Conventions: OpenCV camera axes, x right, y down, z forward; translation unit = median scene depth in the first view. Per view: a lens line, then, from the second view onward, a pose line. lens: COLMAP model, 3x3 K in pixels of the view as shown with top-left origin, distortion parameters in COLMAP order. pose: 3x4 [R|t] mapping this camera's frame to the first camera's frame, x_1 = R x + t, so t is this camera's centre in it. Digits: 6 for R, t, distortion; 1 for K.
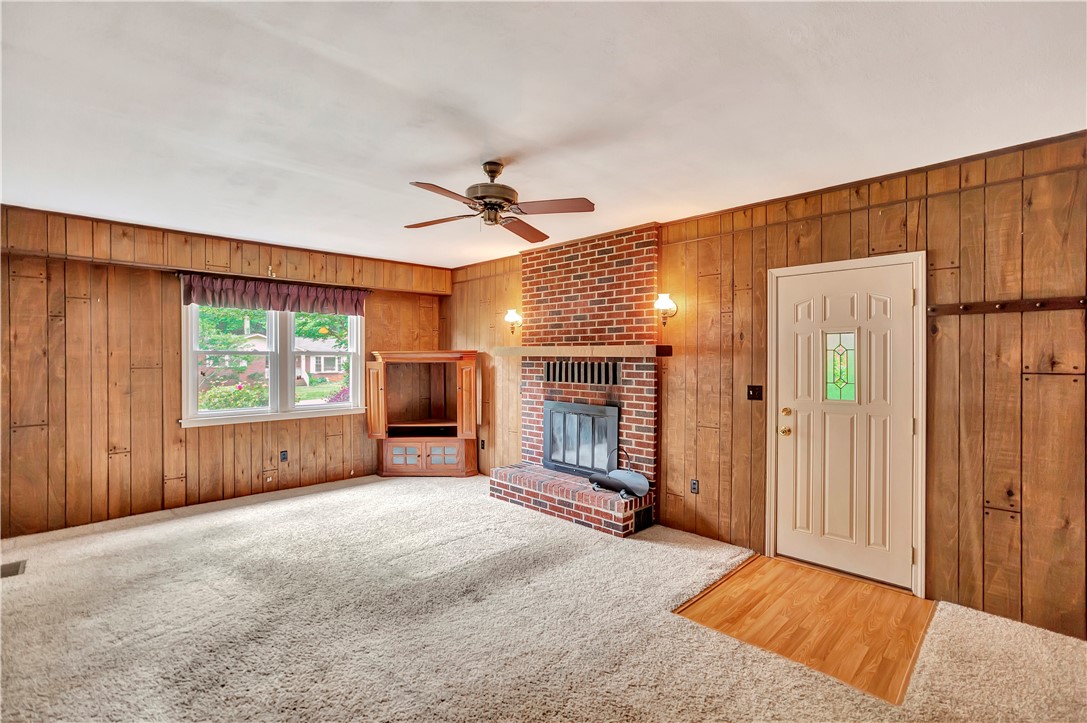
lens RADIAL K [[504.2, 0, 566.0], [0, 504.2, 357.2], [0, 0, 1]] dist [-0.028257, 0.020663]
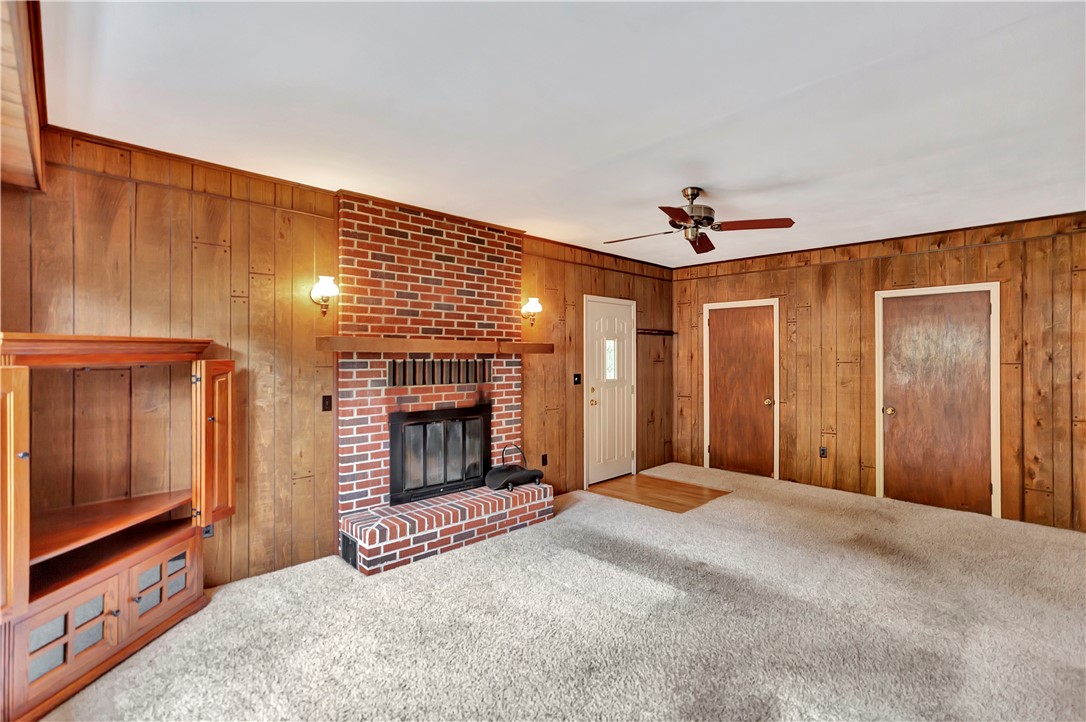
lens RADIAL K [[503.8, 0, 550.1], [0, 503.8, 351.4], [0, 0, 1]] dist [-0.028257, 0.020663]
pose [[0.021403, 0.001882, 0.999769, -0.871165], [-0.006289, 0.999979, -0.001748, -0.003897], [-0.999751, -0.006250, 0.021414, 0.865280]]
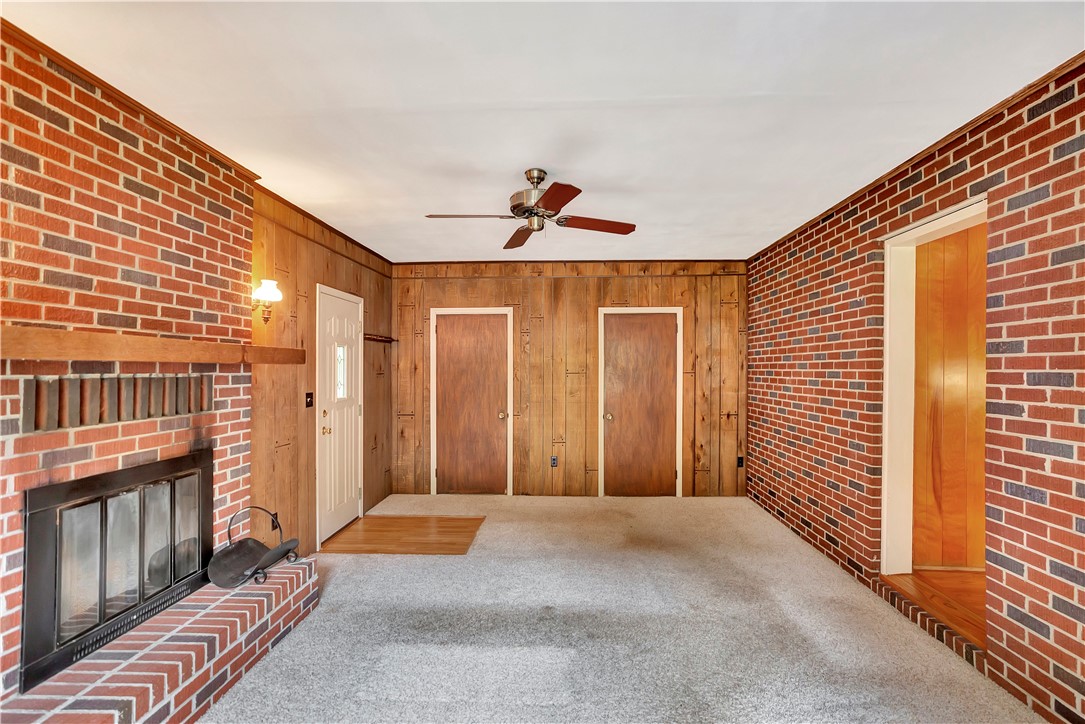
lens RADIAL K [[534.7, 0, 542.4], [0, 534.7, 359.1], [0, 0, 1]] dist [-0.003368, 0.015493]
pose [[-0.653714, 0.007396, 0.756705, -0.627685], [-0.005817, 0.999874, -0.014798, 0.001046], [-0.756719, -0.014075, -0.653589, 1.119997]]
